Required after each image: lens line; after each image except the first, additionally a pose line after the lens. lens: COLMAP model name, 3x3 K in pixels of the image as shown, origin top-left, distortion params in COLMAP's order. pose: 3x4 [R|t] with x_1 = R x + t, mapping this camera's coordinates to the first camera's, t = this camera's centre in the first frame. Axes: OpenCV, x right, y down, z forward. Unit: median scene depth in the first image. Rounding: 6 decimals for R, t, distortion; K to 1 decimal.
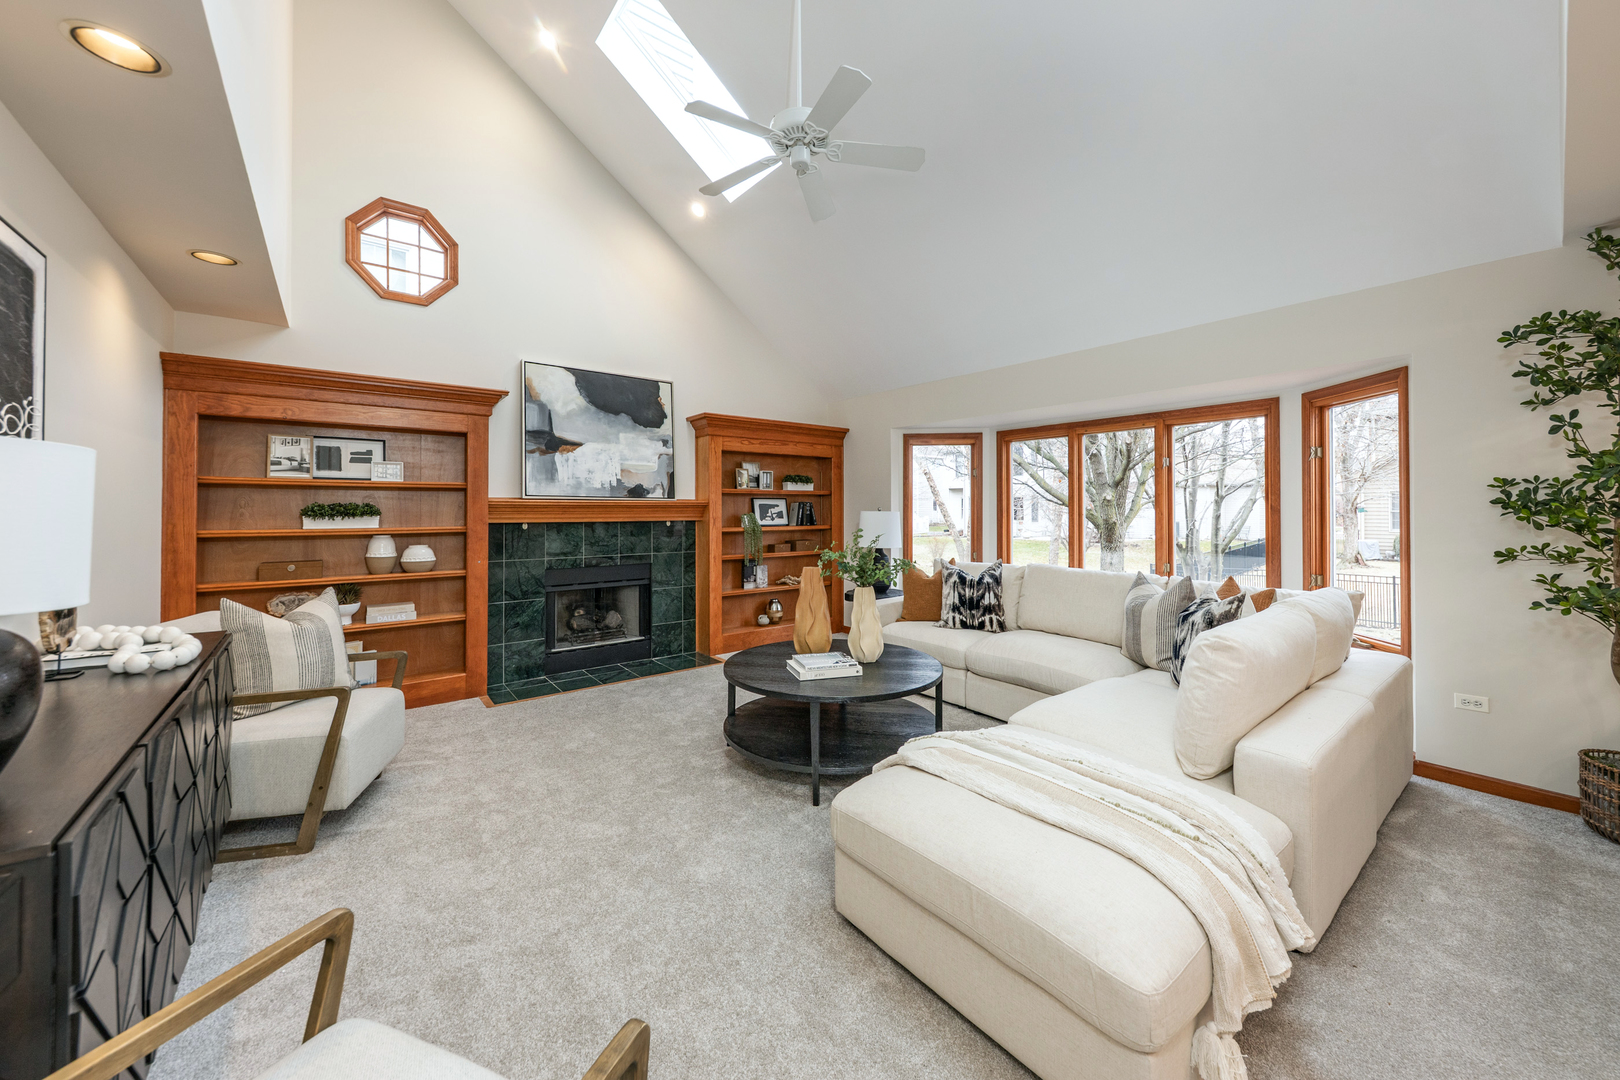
lens RADIAL K [[585.0, 0, 795.8], [0, 585.0, 508.8], [0, 0, 1]] dist [0.000704, -0.000368]
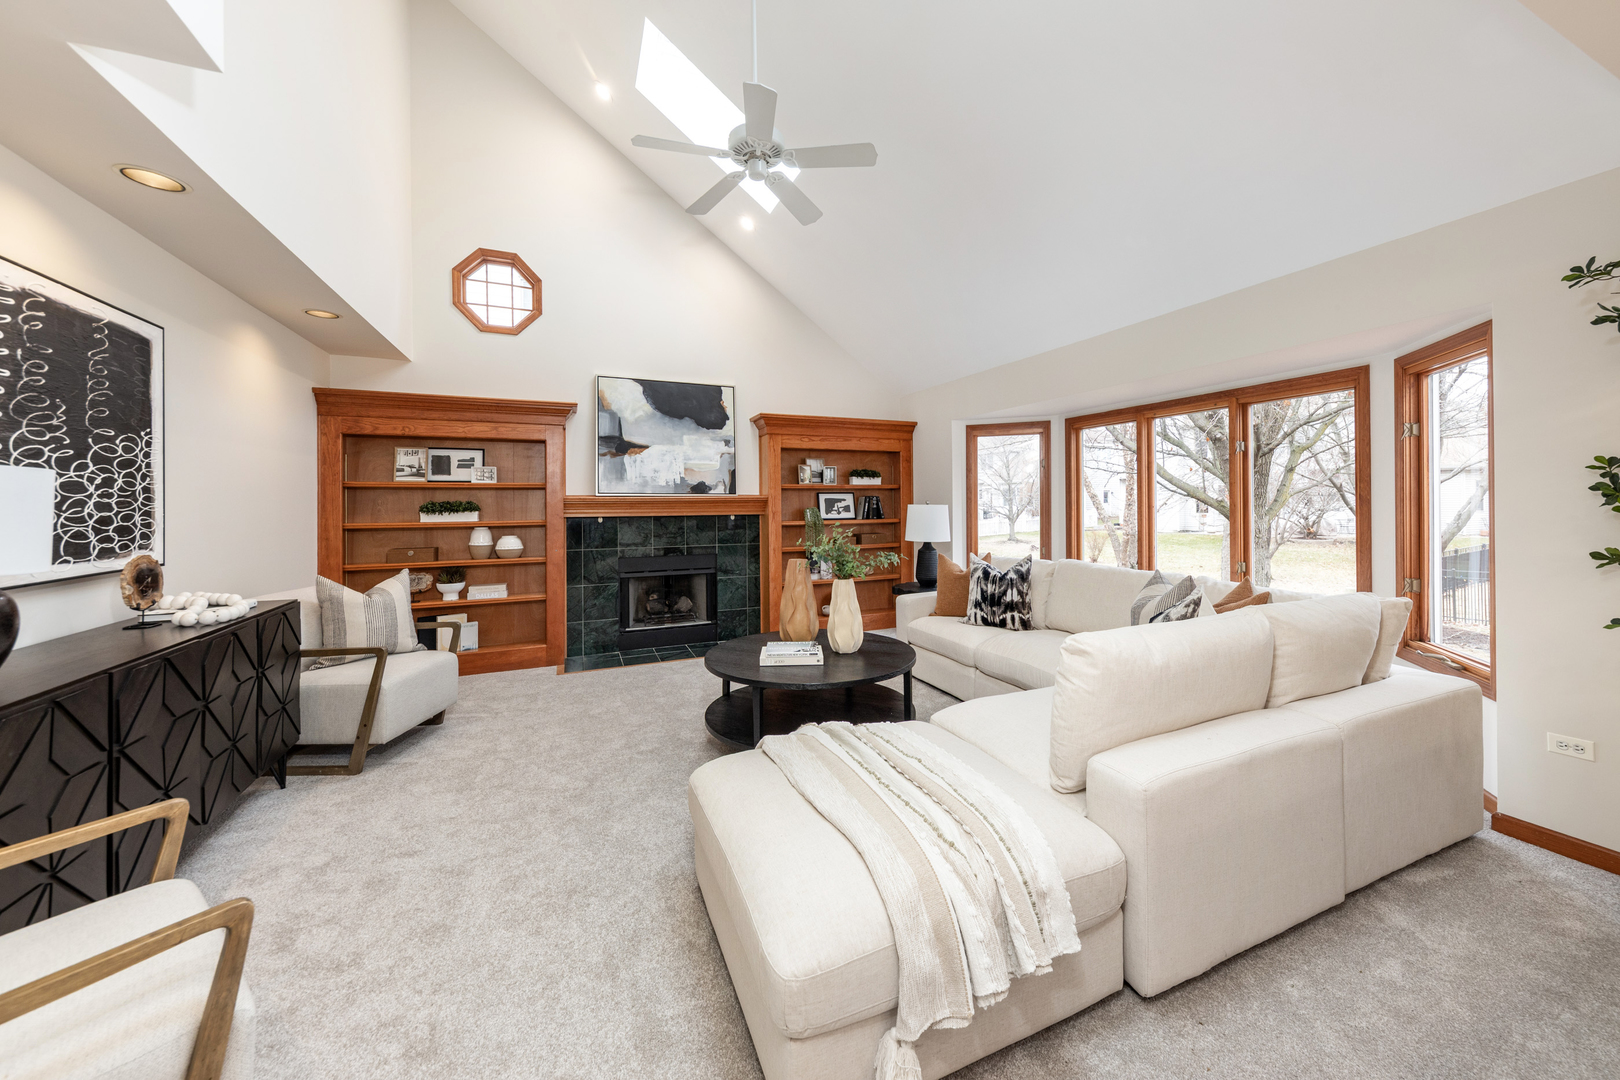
lens RADIAL K [[574.4, 0, 824.4], [0, 574.4, 505.6], [0, 0, 1]] dist [0.002424, 0.000186]
pose [[0.970821, -0.006497, -0.239716, 0.266494], [0.007725, 0.999961, 0.004180, 0.000369], [0.239680, -0.005910, 0.970834, 0.014293]]
